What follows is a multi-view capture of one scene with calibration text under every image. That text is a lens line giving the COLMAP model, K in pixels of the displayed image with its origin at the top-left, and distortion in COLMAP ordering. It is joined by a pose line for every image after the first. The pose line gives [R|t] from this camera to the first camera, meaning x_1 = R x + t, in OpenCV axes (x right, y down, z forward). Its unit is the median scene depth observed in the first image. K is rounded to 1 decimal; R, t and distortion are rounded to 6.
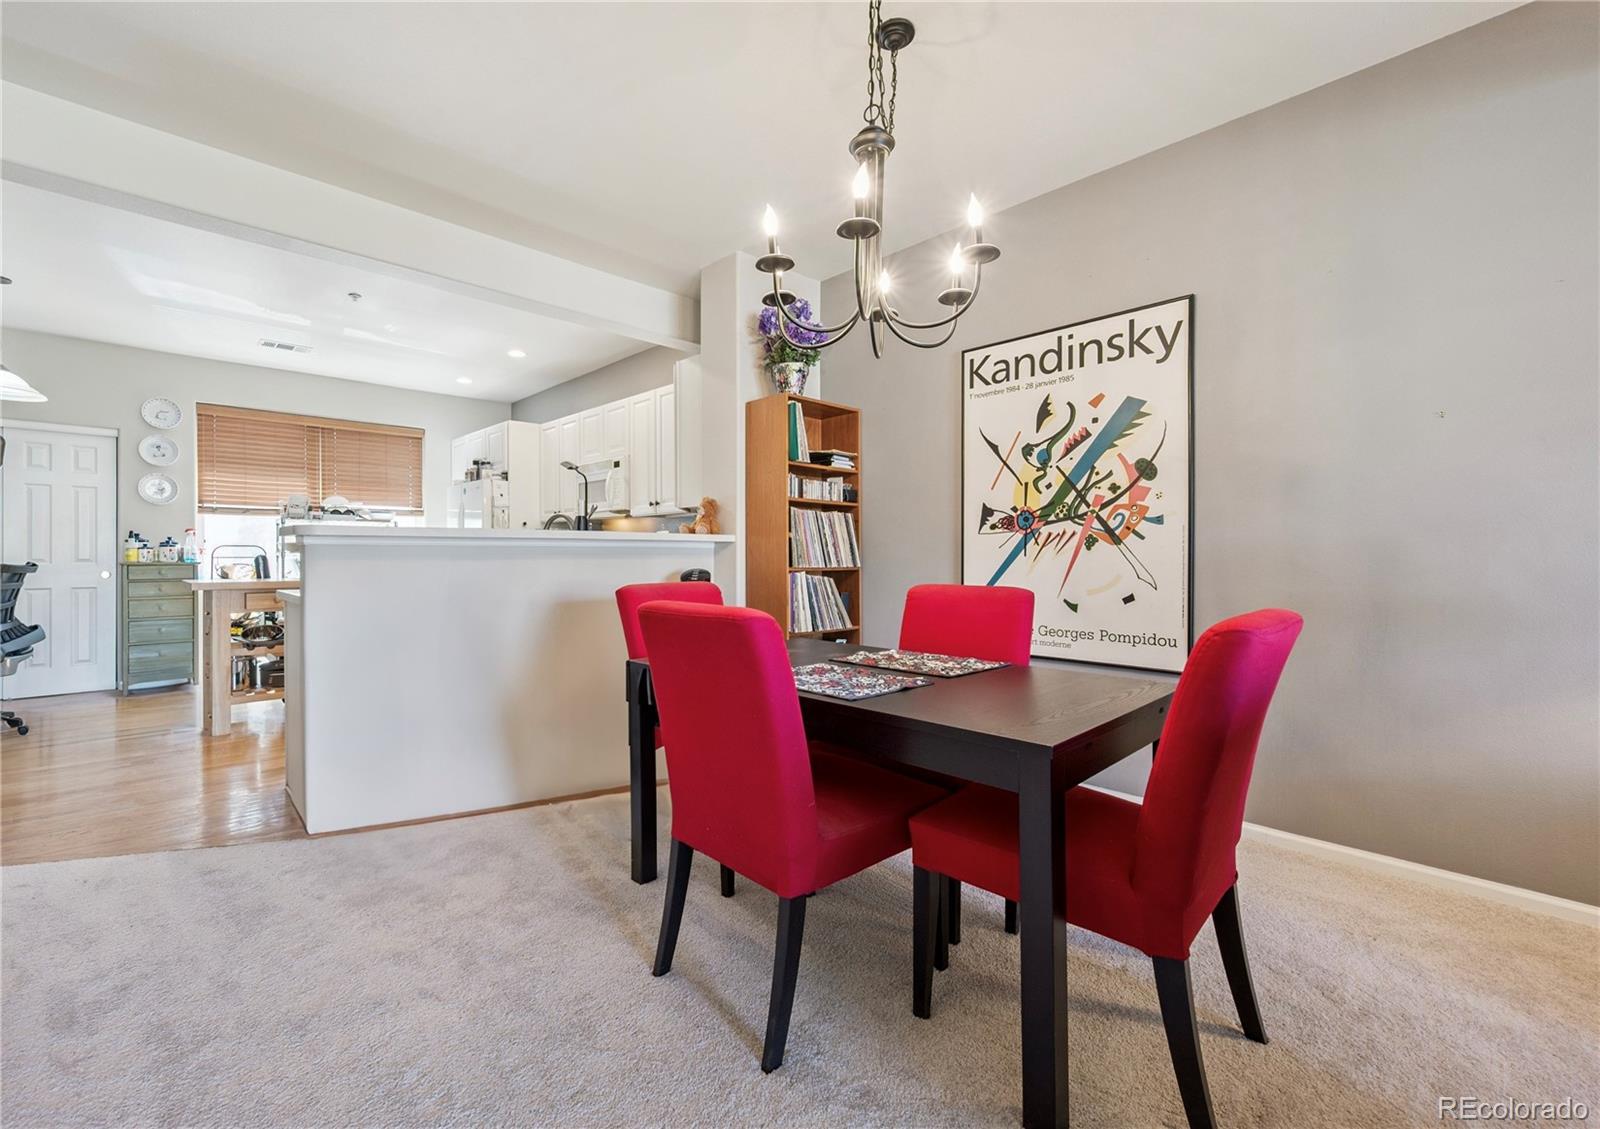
lens RADIAL K [[701.8, 0, 789.5], [0, 701.8, 557.0], [0, 0, 1]] dist [0.002566, 0.000923]
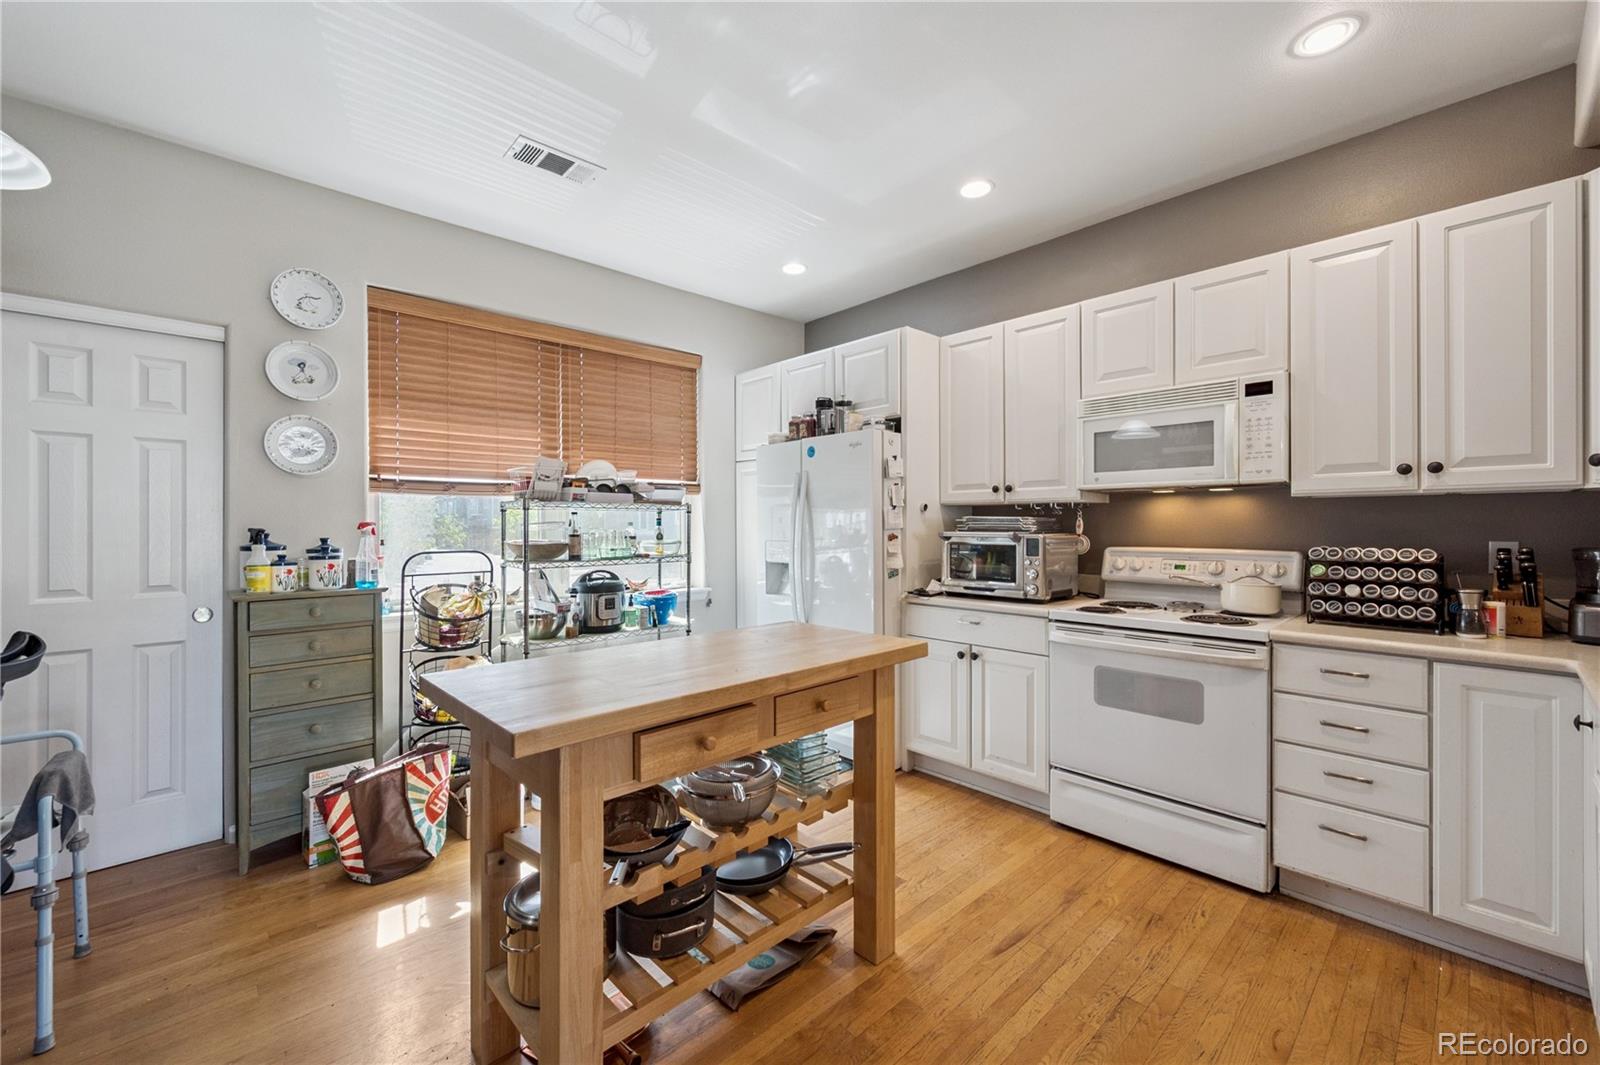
lens RADIAL K [[645.8, 0, 811.5], [0, 645.8, 524.6], [0, 0, 1]] dist [0.001994, -0.000105]
pose [[0.999994, -0.002700, 0.002375, -0.514071], [0.002708, 0.999991, -0.003323, -0.034839], [-0.002366, 0.003330, 0.999992, 0.514043]]
